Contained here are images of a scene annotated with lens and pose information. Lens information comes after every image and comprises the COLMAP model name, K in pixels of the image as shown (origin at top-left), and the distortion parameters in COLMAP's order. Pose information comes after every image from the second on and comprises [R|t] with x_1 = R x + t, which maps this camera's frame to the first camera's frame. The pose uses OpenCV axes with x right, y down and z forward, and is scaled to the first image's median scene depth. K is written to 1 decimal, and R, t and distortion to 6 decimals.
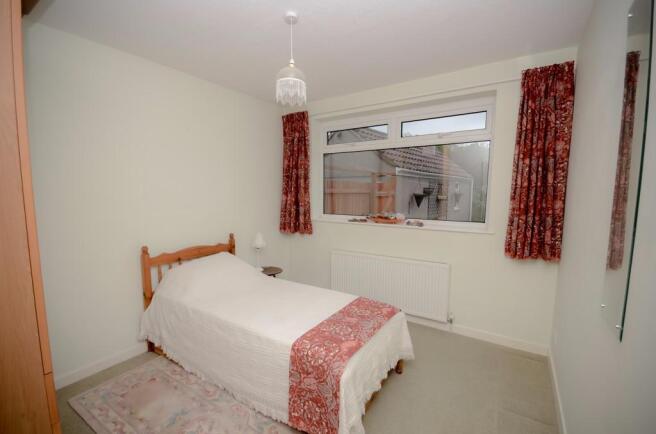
lens RADIAL K [[297.0, 0, 328.0], [0, 297.0, 217.0], [0, 0, 1]] dist [0.000123, 0.000014]
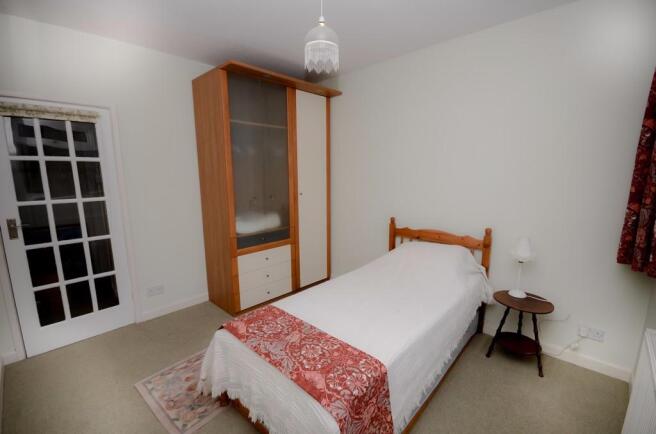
lens RADIAL K [[288.9, 0, 327.6], [0, 288.9, 221.2], [0, 0, 1]] dist [-0.001853, 0.000005]
pose [[-0.181555, 0.168664, -0.968809, 0.705851], [-0.086530, 0.978620, 0.186588, -0.099709], [0.979566, 0.117707, -0.163079, 1.101922]]
